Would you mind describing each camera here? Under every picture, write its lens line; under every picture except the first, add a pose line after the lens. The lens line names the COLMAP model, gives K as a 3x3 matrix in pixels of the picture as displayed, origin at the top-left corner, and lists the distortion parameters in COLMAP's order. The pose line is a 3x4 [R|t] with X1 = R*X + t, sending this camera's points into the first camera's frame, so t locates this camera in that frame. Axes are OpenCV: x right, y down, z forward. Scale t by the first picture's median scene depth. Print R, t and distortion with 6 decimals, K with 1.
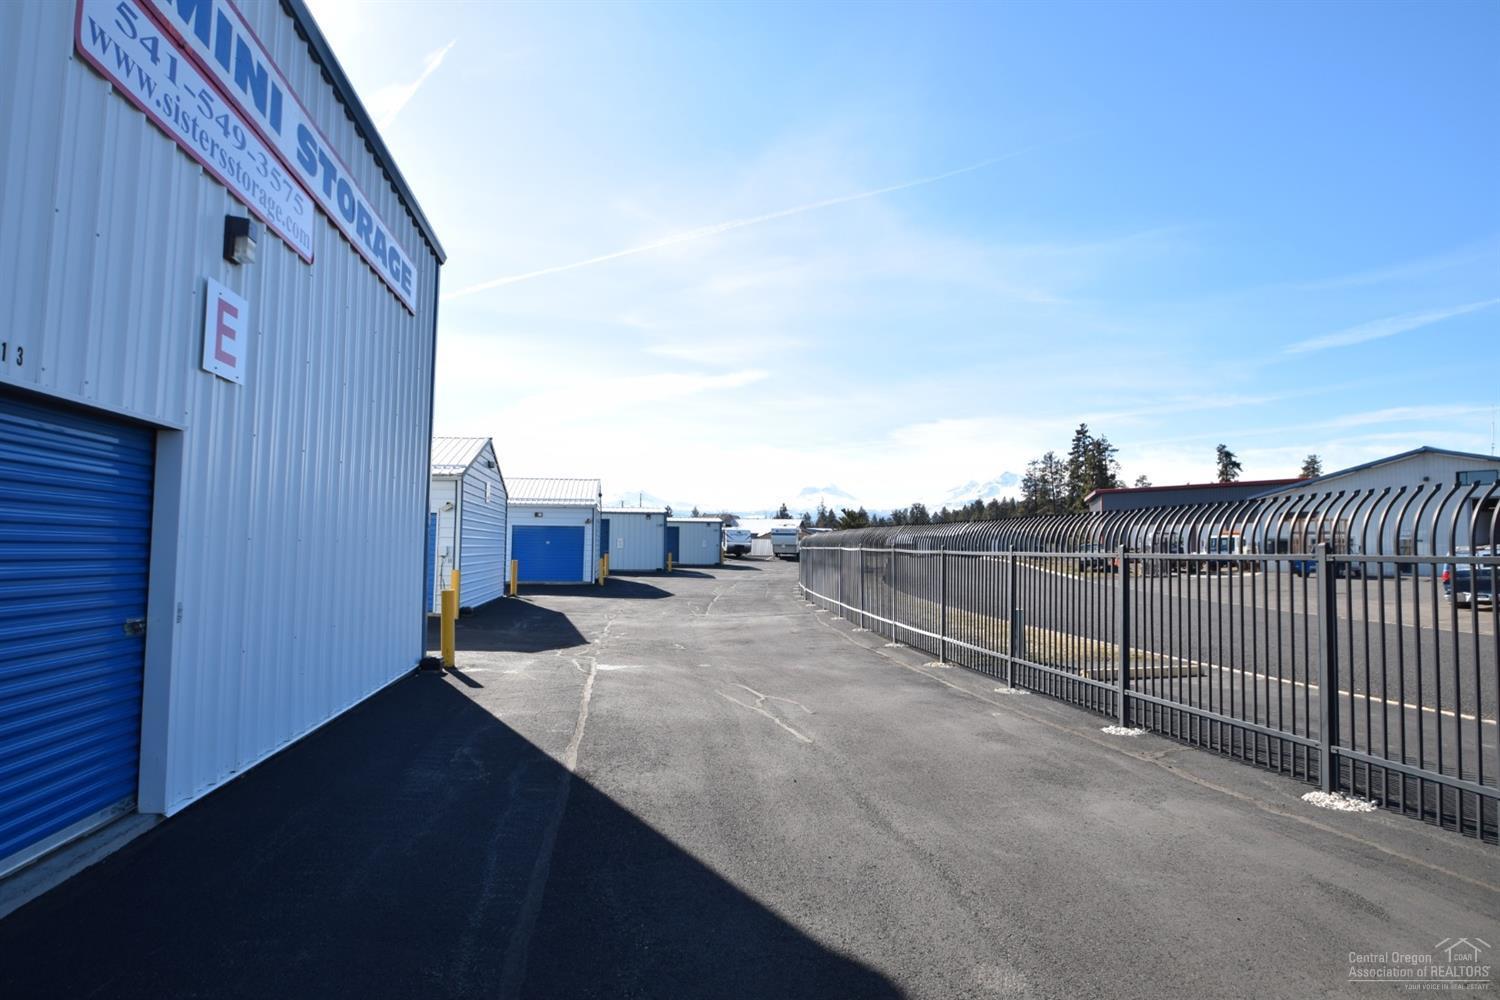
lens RADIAL K [[809.9, 0, 750.0], [0, 809.9, 500.0], [0, 0, 1]] dist [-0.000259, -0.016258]
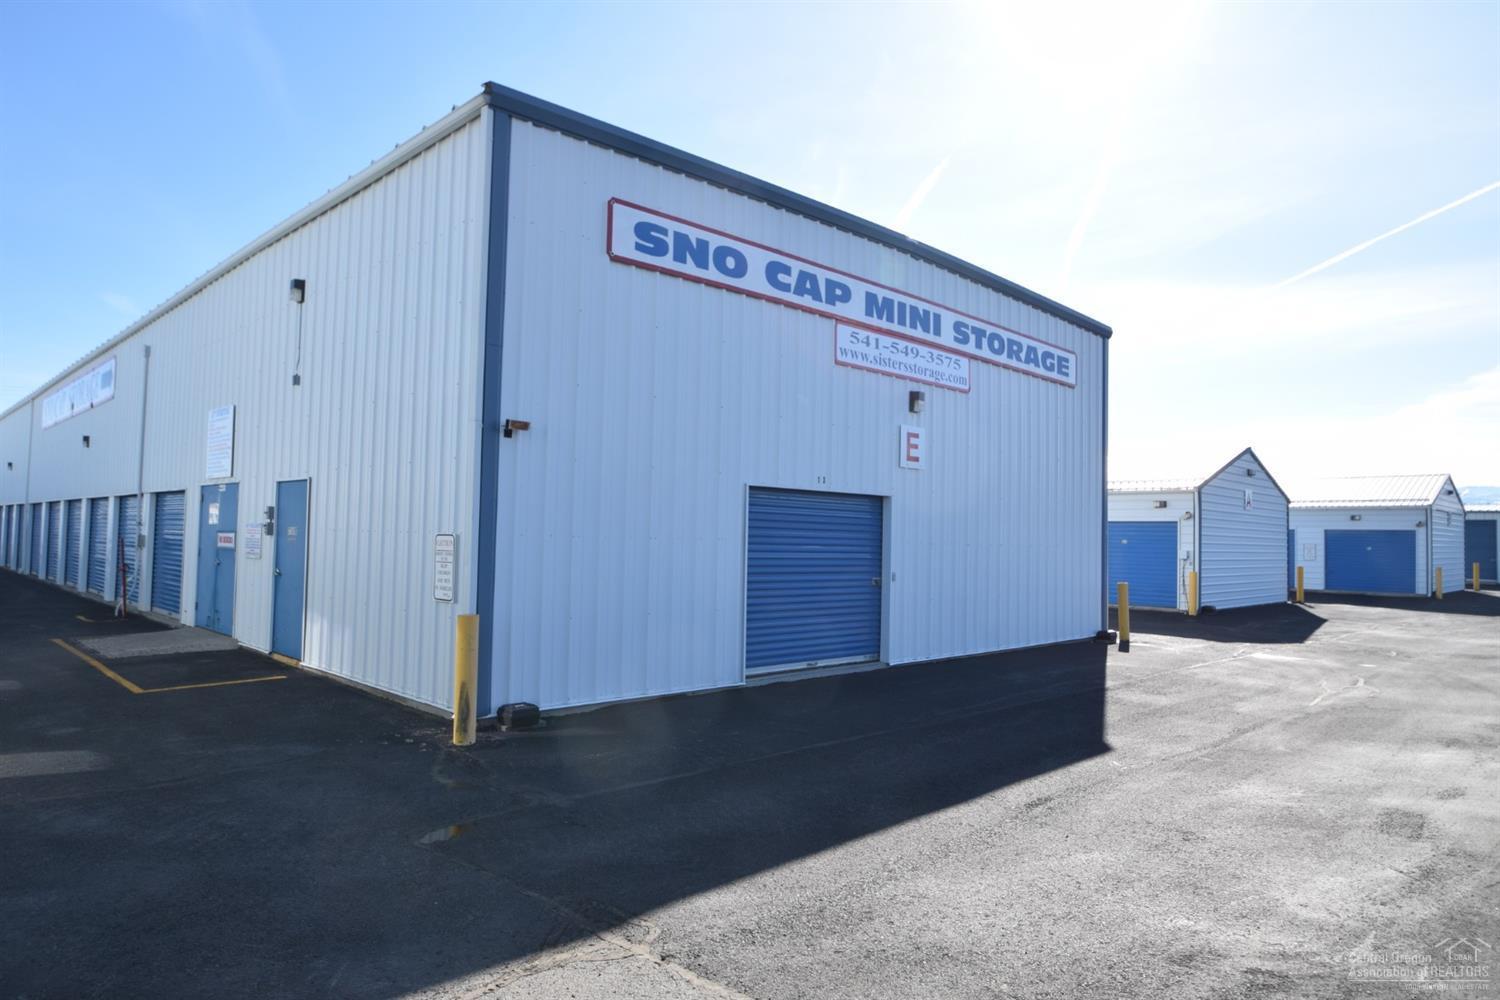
lens RADIAL K [[918.4, 0, 750.0], [0, 918.4, 500.0], [0, 0, 1]] dist [-0.000956, -0.000505]
pose [[0.556575, -0.032859, -0.830147, 0.722786], [0.034614, 0.999267, -0.016346, -0.028335], [0.830076, -0.019637, 0.557304, -0.456327]]
